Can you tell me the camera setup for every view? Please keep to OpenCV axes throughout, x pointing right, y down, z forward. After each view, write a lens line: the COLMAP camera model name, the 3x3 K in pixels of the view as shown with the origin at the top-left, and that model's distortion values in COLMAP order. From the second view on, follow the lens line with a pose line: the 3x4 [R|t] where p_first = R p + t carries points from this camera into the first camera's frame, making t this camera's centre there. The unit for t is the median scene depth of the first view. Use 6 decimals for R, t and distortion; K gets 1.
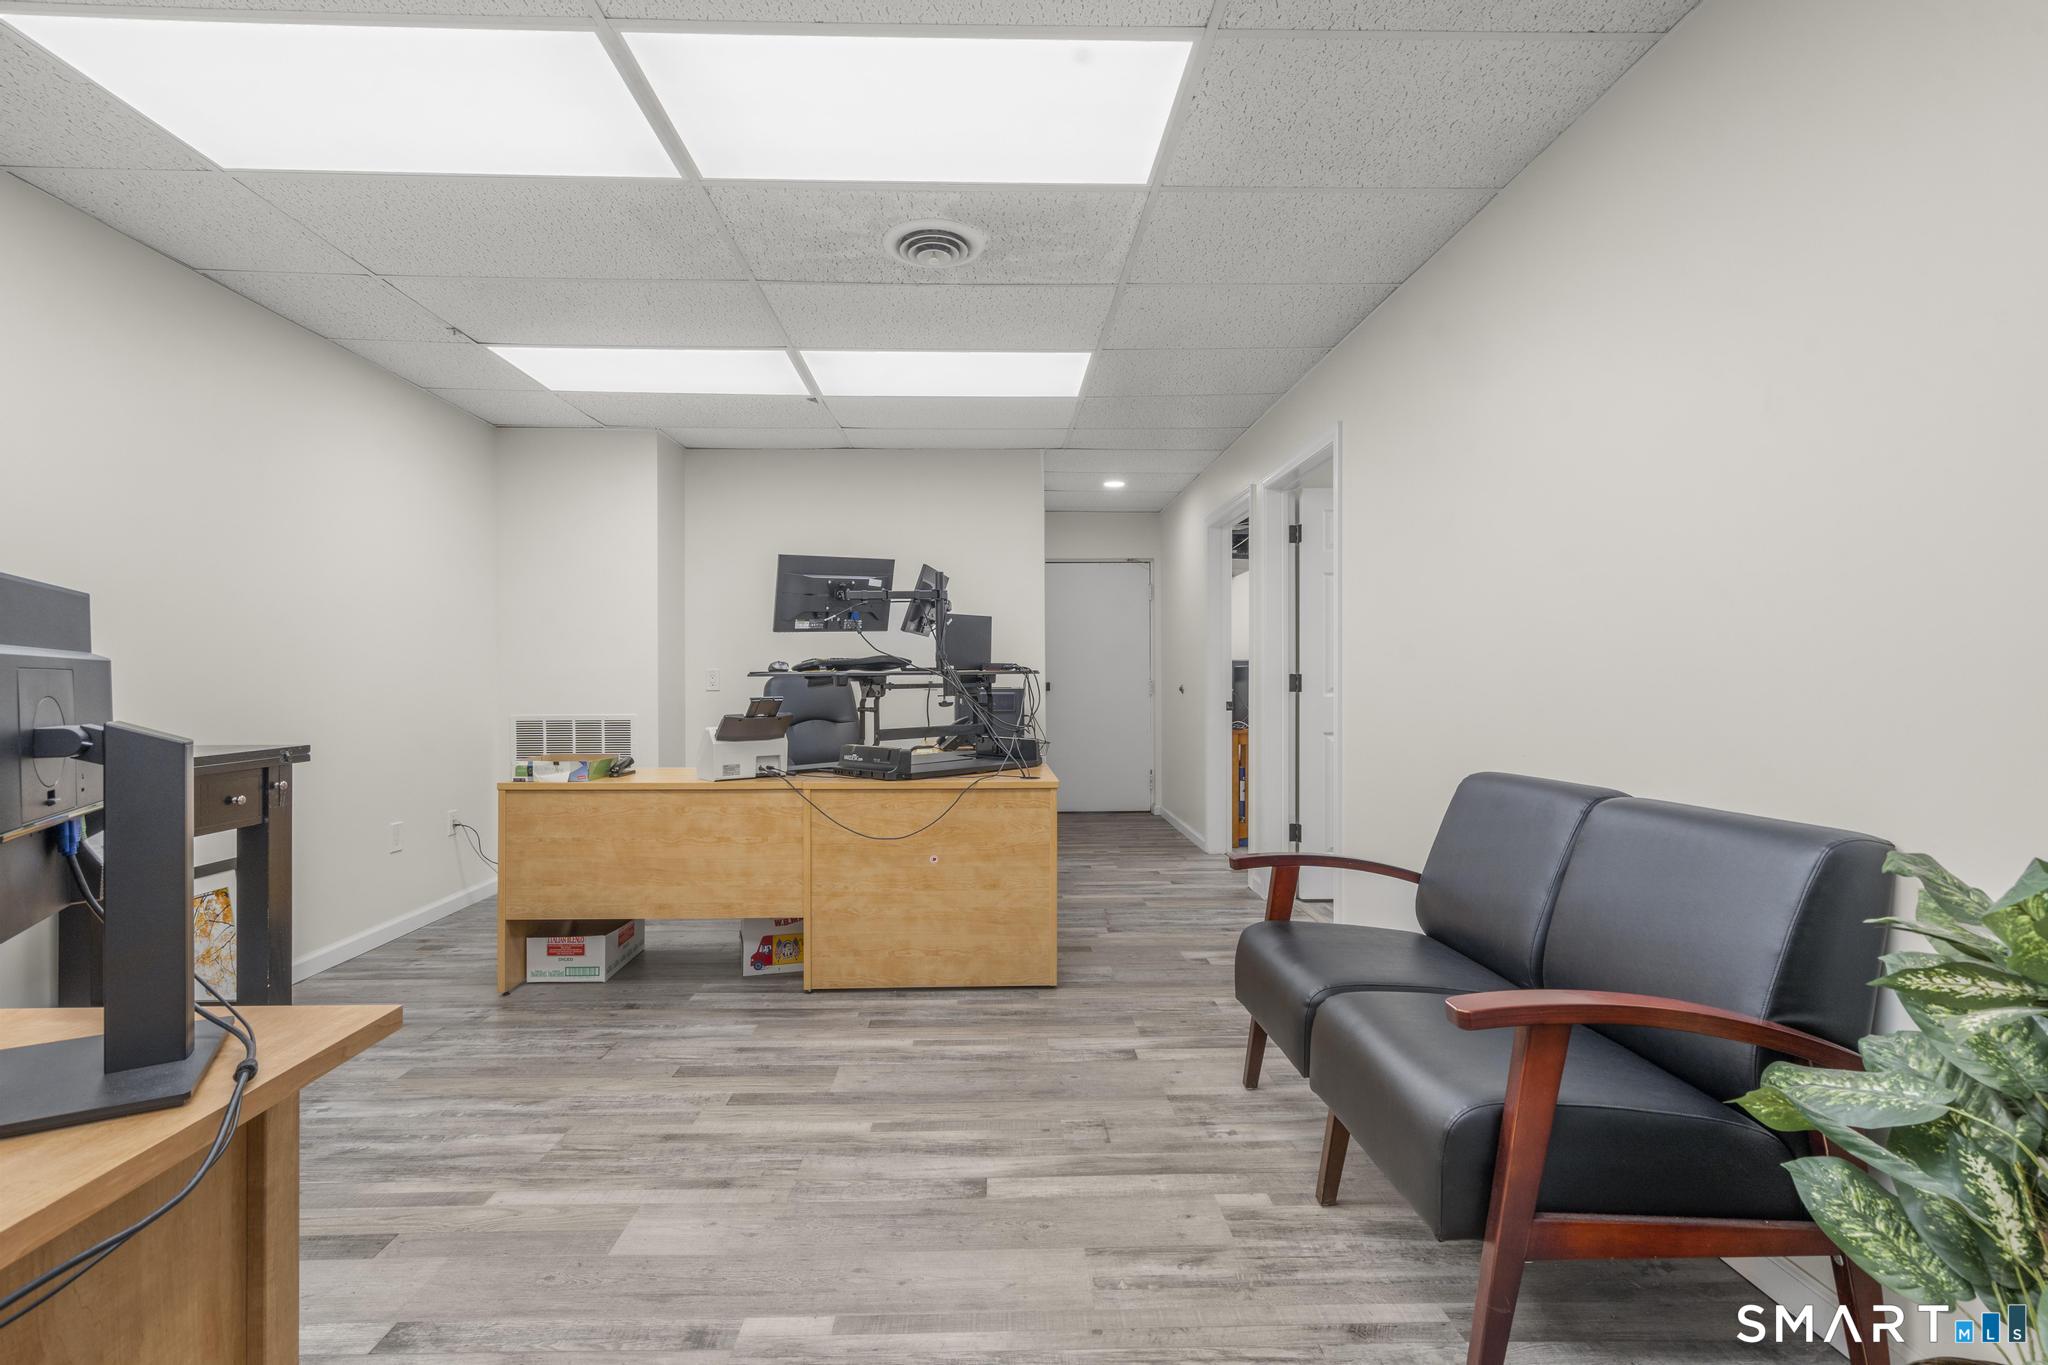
lens RADIAL K [[936.6, 0, 1016.9], [0, 936.6, 676.3], [0, 0, 1]] dist [-0.005190, 0.004291]
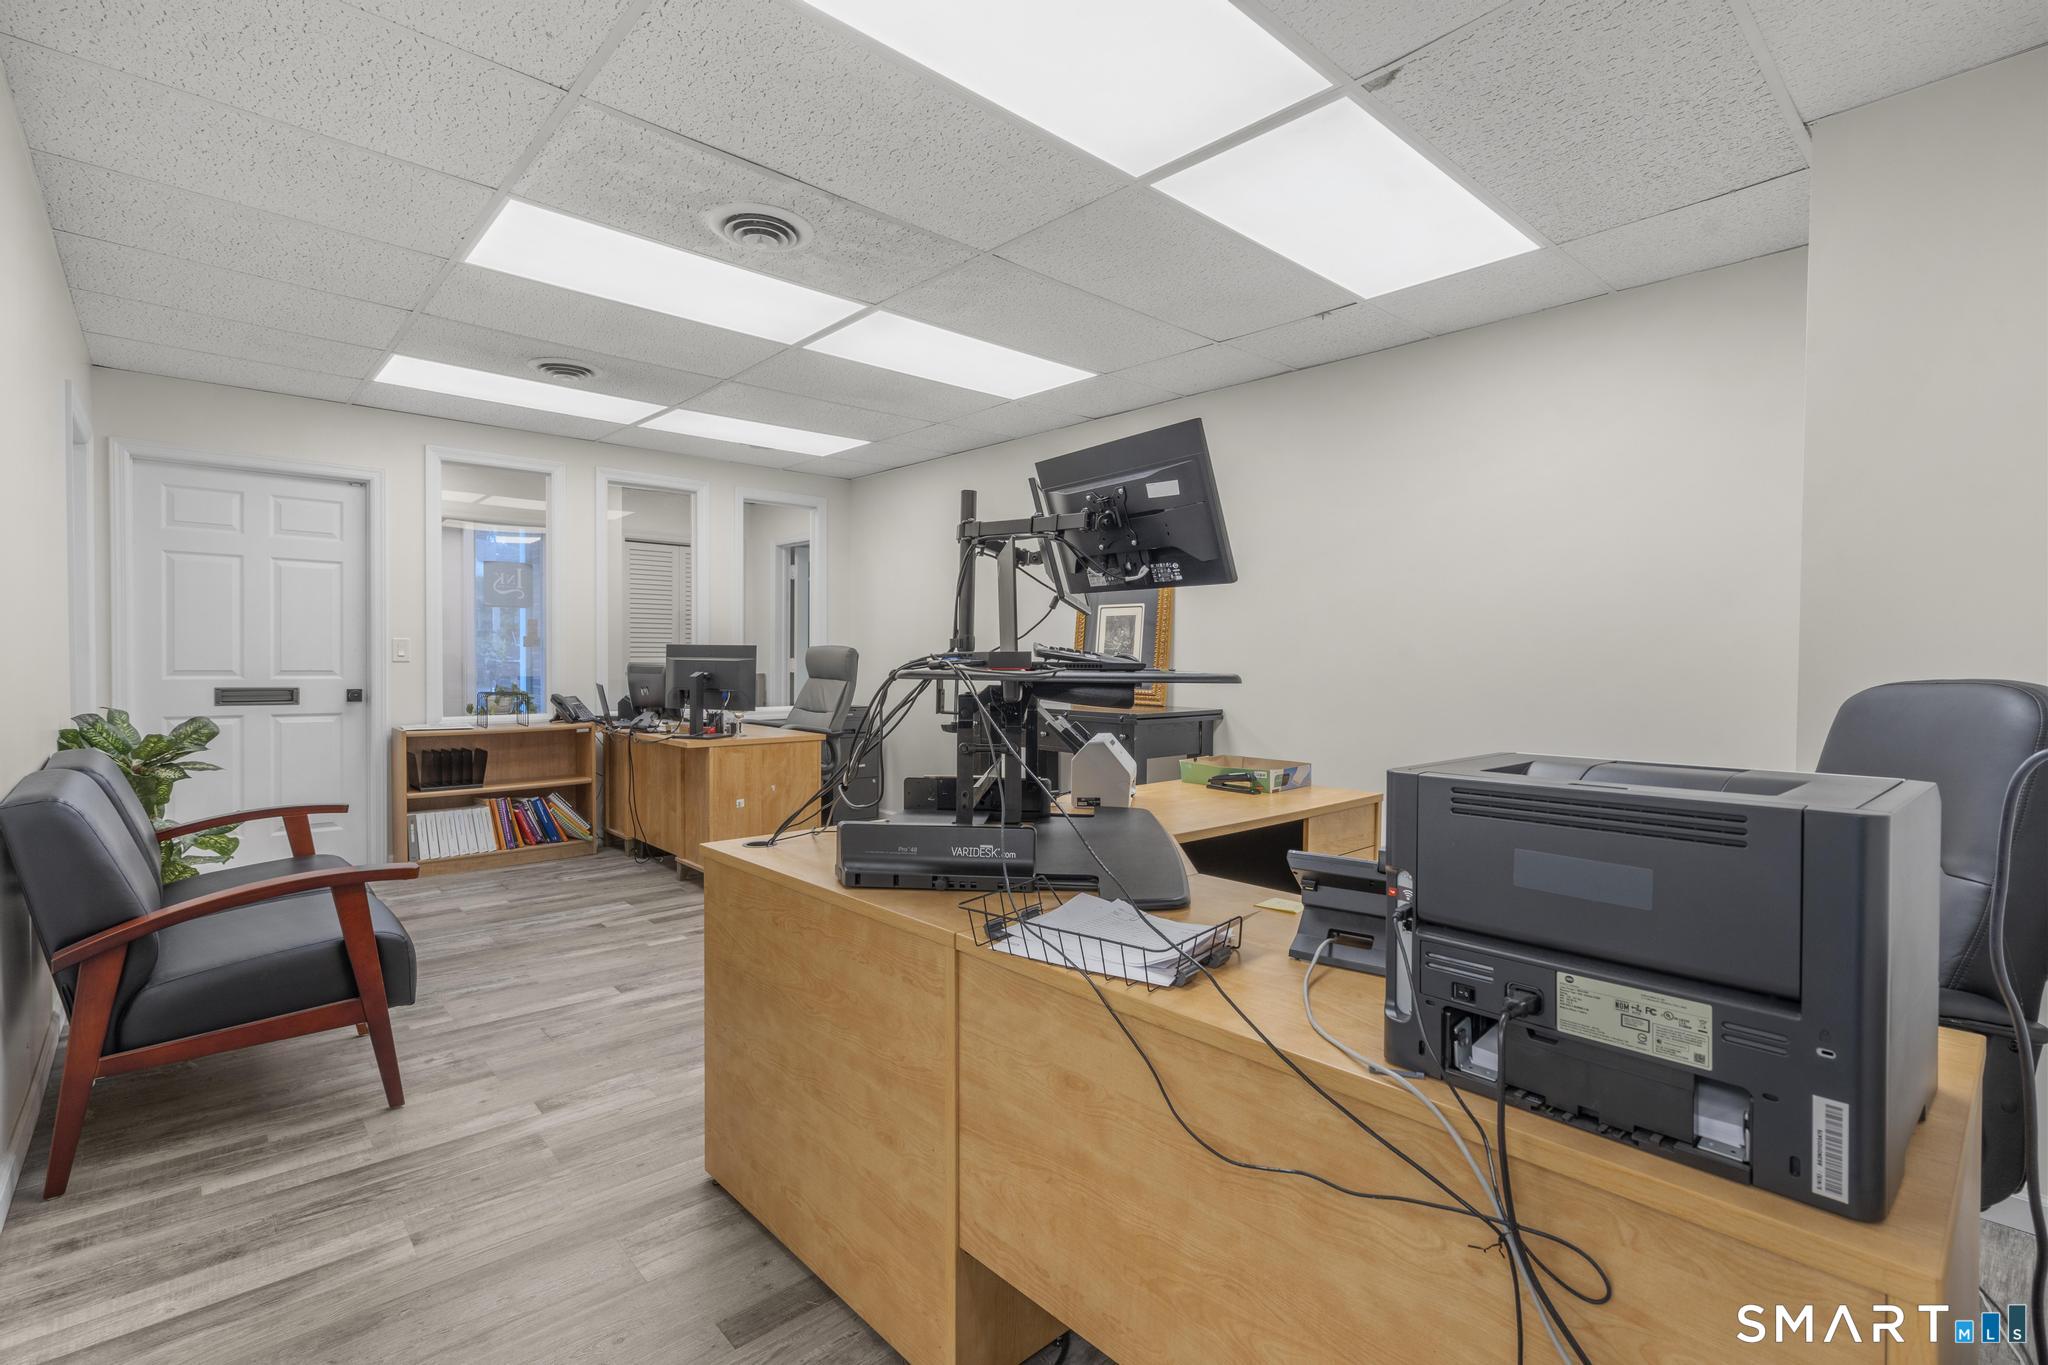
lens RADIAL K [[936.6, 0, 1022.5], [0, 936.6, 670.2], [0, 0, 1]] dist [-0.005190, 0.004291]
pose [[-0.762843, 0.009807, -0.646510, 0.286325], [0.000701, 0.999897, 0.014341, -0.013576], [0.646584, 0.010487, -0.762771, 1.631417]]
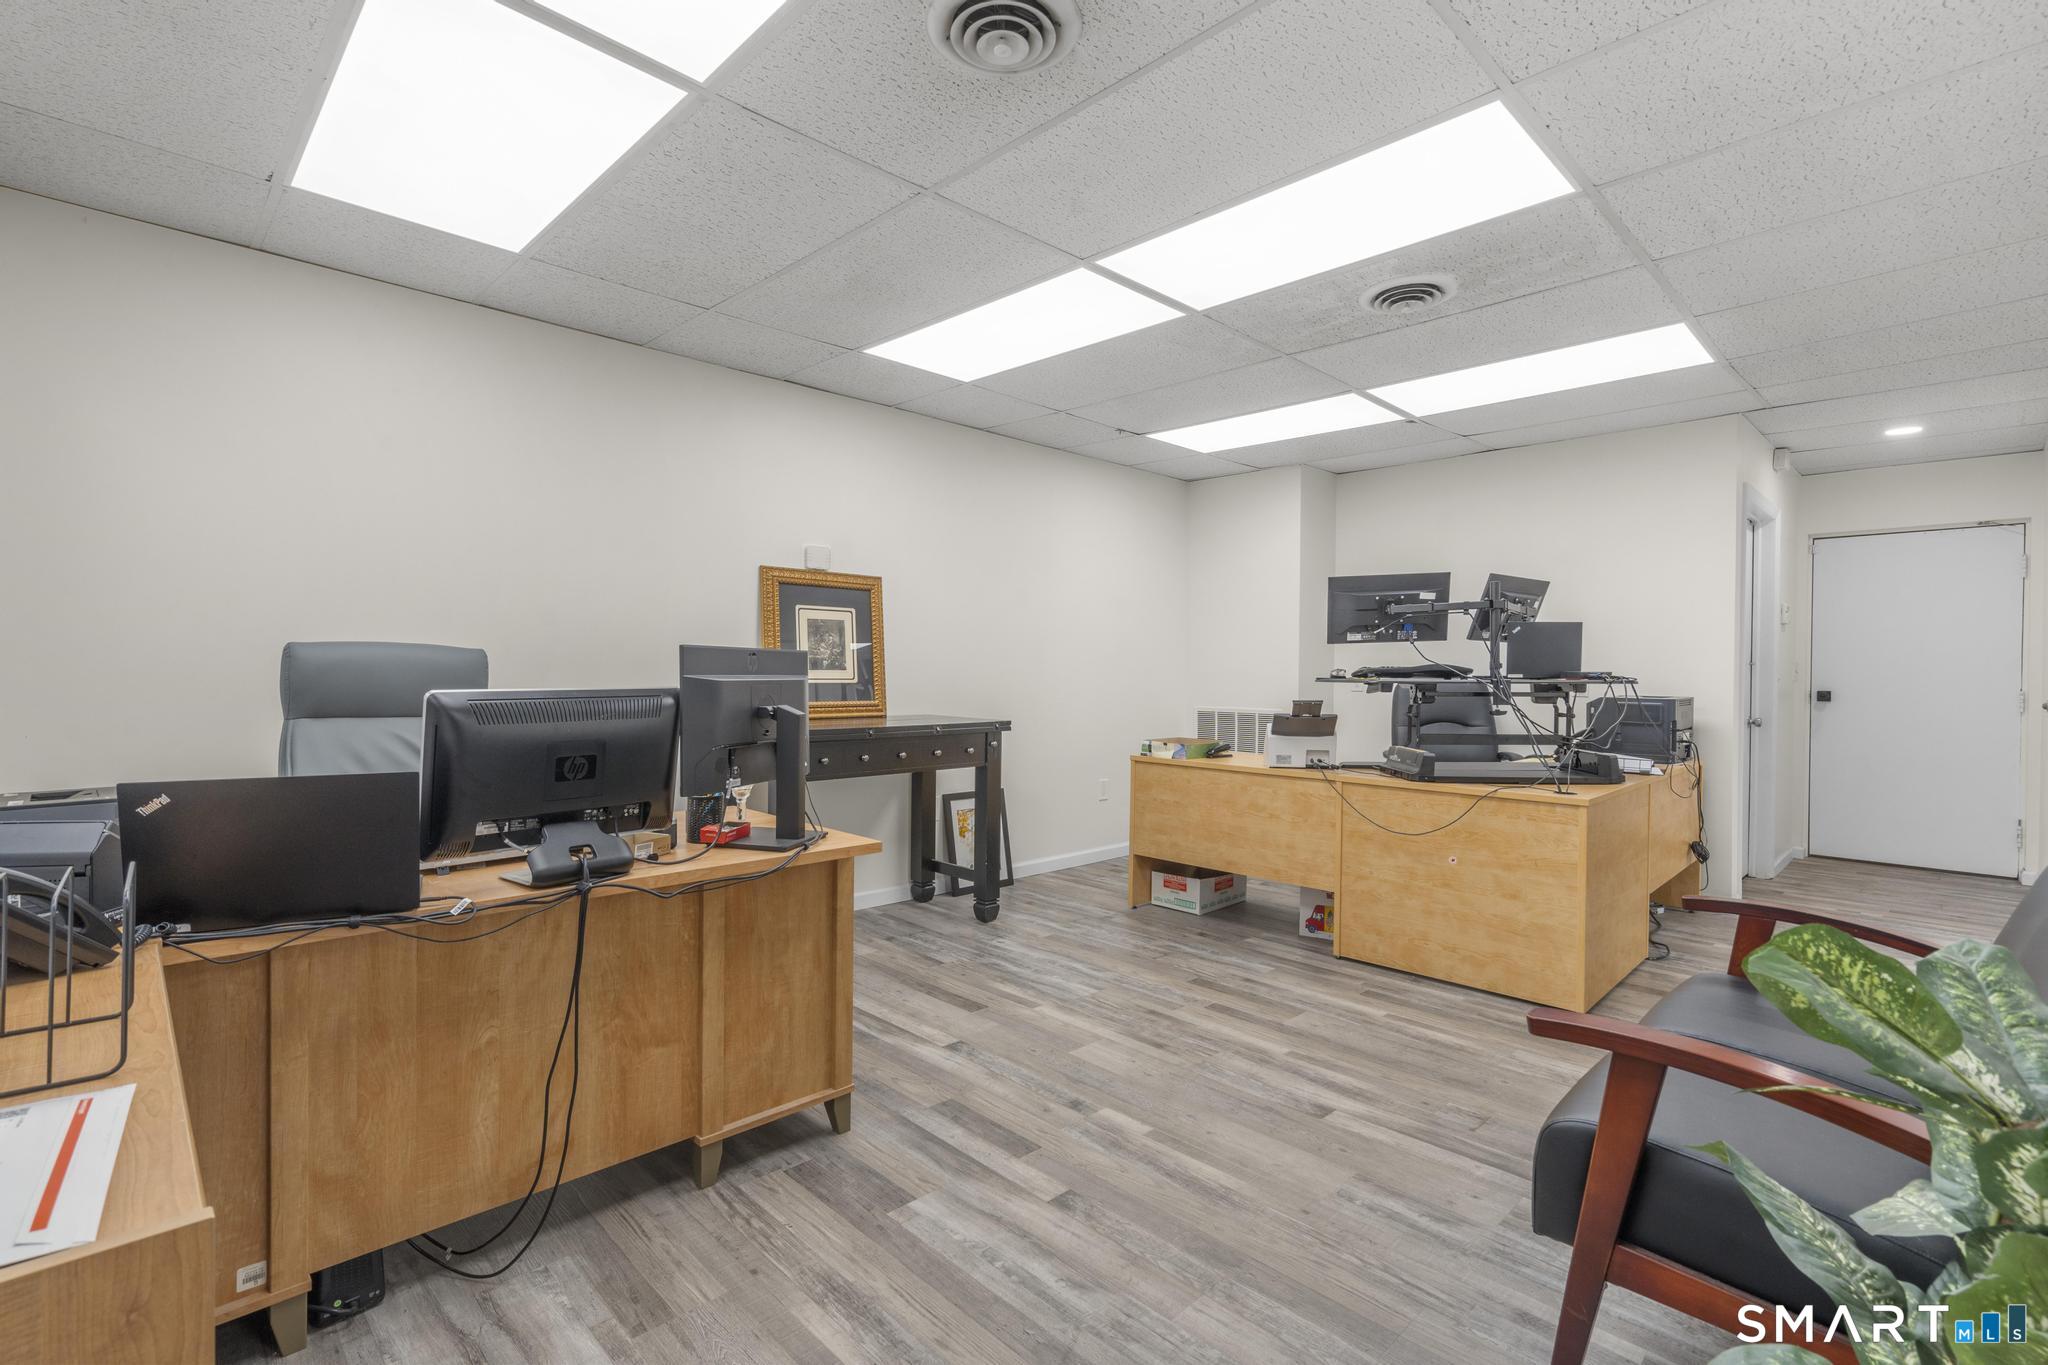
lens RADIAL K [[936.6, 0, 1009.2], [0, 936.6, 674.8], [0, 0, 1]] dist [-0.005190, 0.004291]
pose [[0.672610, 0.014218, -0.739860, 0.352300], [-0.010793, 0.999898, 0.009404, -0.016851], [0.739918, 0.001660, 0.672695, -0.072337]]
